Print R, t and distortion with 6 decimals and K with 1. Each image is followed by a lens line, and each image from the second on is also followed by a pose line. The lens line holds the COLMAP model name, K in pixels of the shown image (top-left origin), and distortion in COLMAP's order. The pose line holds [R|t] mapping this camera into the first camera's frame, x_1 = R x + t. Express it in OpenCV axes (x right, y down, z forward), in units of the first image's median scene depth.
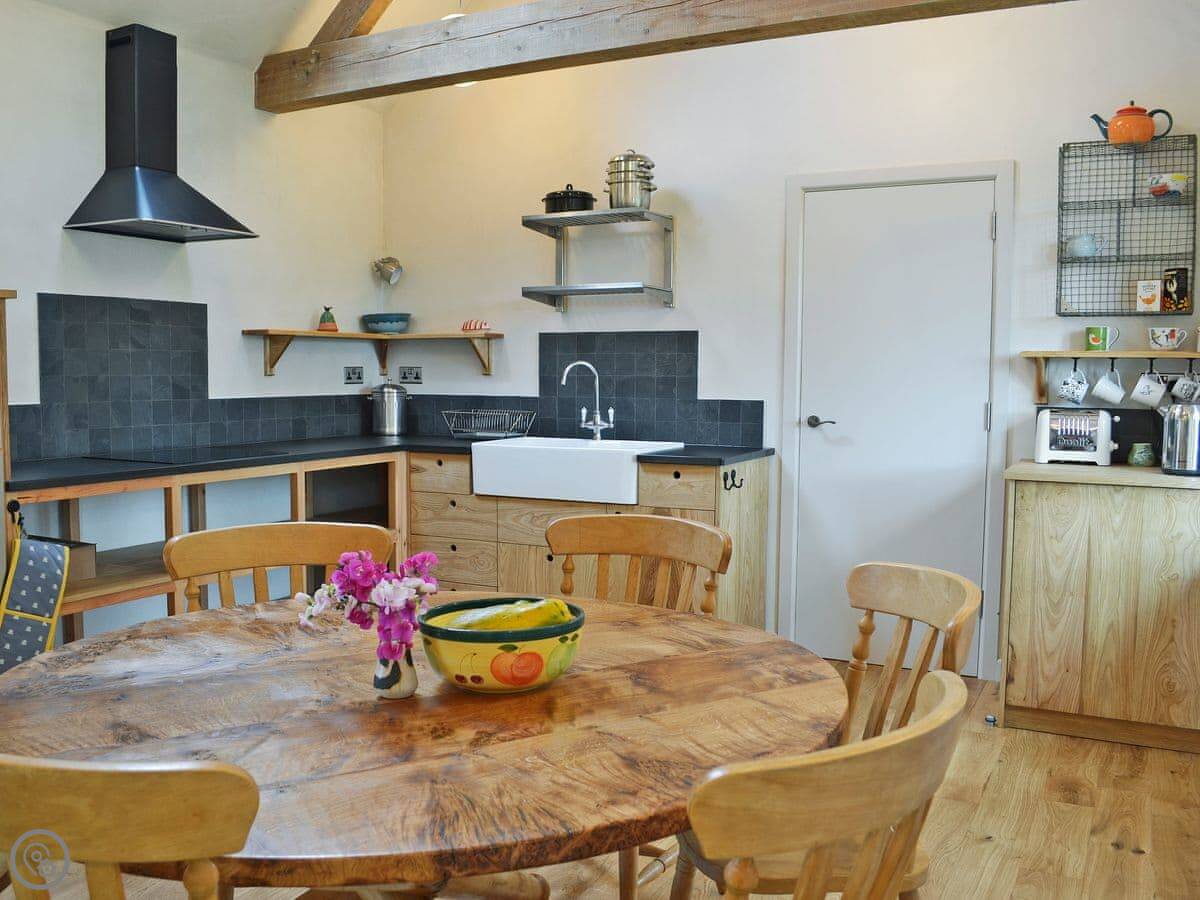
lens RADIAL K [[994.4, 0, 600.0], [0, 994.4, 450.0], [0, 0, 1]] dist [-0.067588, -0.006156]
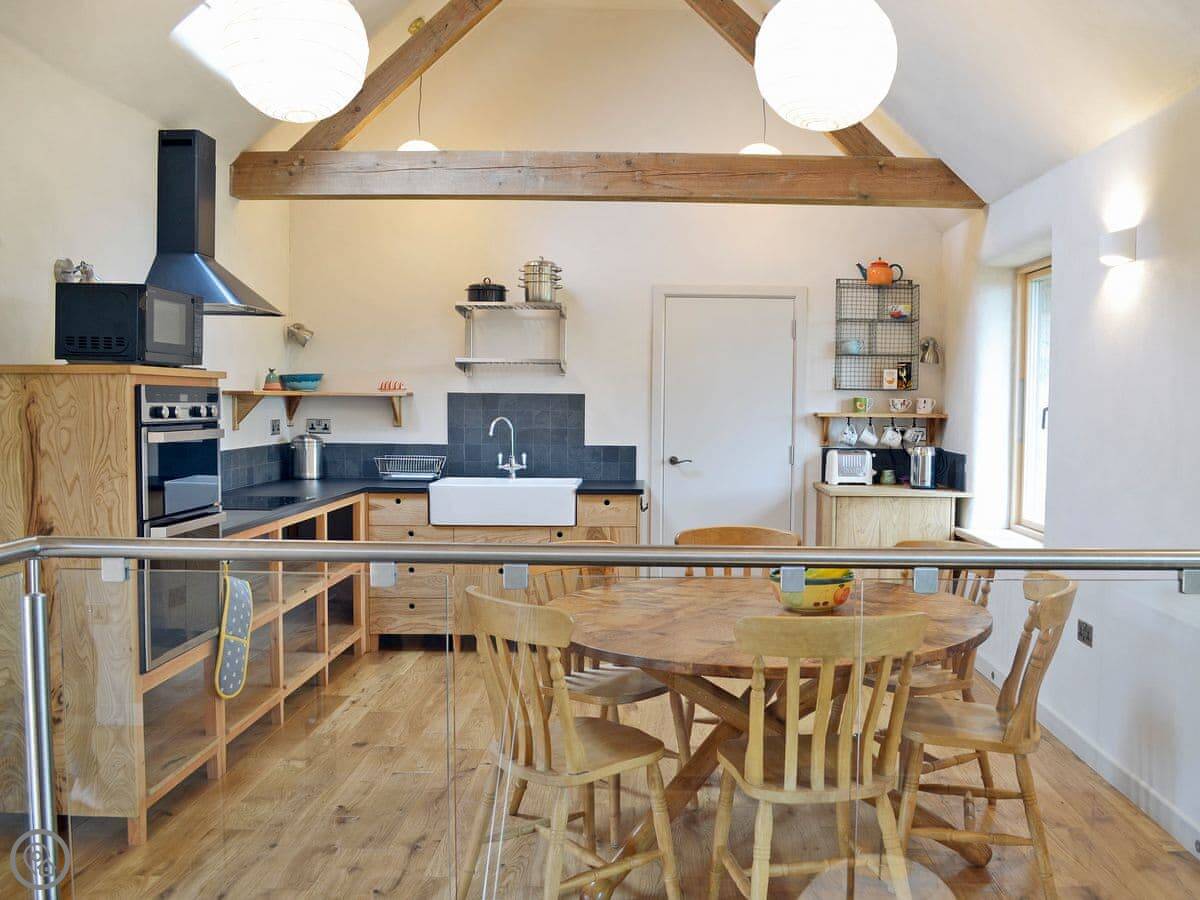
lens RADIAL K [[994.4, 0, 600.0], [0, 994.4, 450.0], [0, 0, 1]] dist [-0.067588, -0.006156]
pose [[0.896838, -0.017896, 0.441998, -0.484535], [0.029959, 0.999344, -0.020325, -0.017727], [-0.441344, 0.031470, 0.896786, -0.208128]]
